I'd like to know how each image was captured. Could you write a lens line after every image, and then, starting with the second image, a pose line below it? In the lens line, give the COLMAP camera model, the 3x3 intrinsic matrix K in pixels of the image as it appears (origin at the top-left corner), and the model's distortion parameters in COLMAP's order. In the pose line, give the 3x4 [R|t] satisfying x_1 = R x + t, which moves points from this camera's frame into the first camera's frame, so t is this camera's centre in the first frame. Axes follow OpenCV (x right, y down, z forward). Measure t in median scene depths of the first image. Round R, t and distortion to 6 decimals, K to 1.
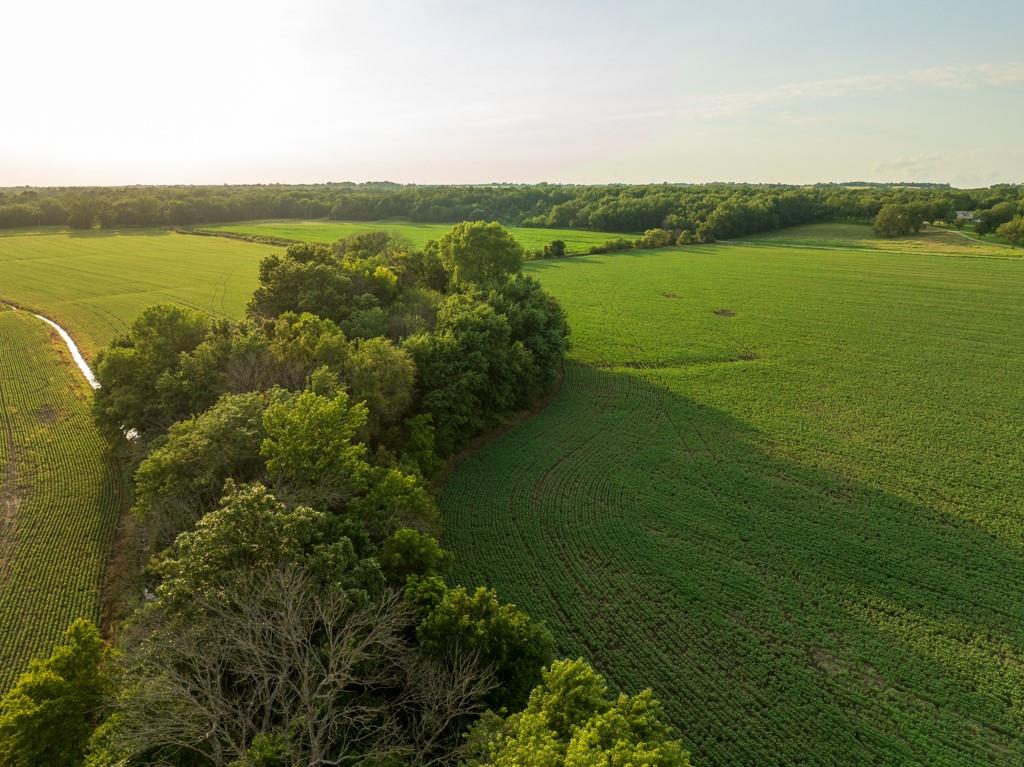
lens RADIAL K [[715.5, 0, 515.9], [0, 715.5, 376.2], [0, 0, 1]] dist [-0.057807, 0.029850]
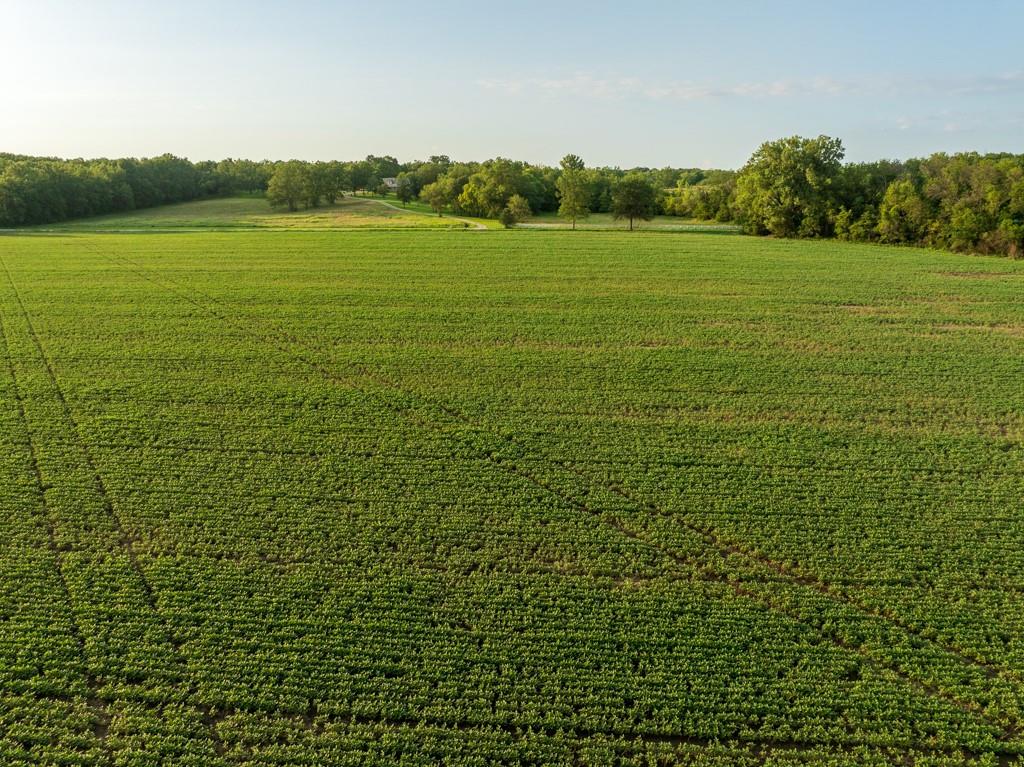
lens RADIAL K [[717.5, 0, 507.0], [0, 717.5, 371.6], [0, 0, 1]] dist [-0.034624, 0.008024]
pose [[0.788896, -0.157648, 0.593962, 0.249380], [0.156639, 0.986195, 0.053706, -0.044692], [-0.594229, 0.050669, 0.802699, 0.310160]]
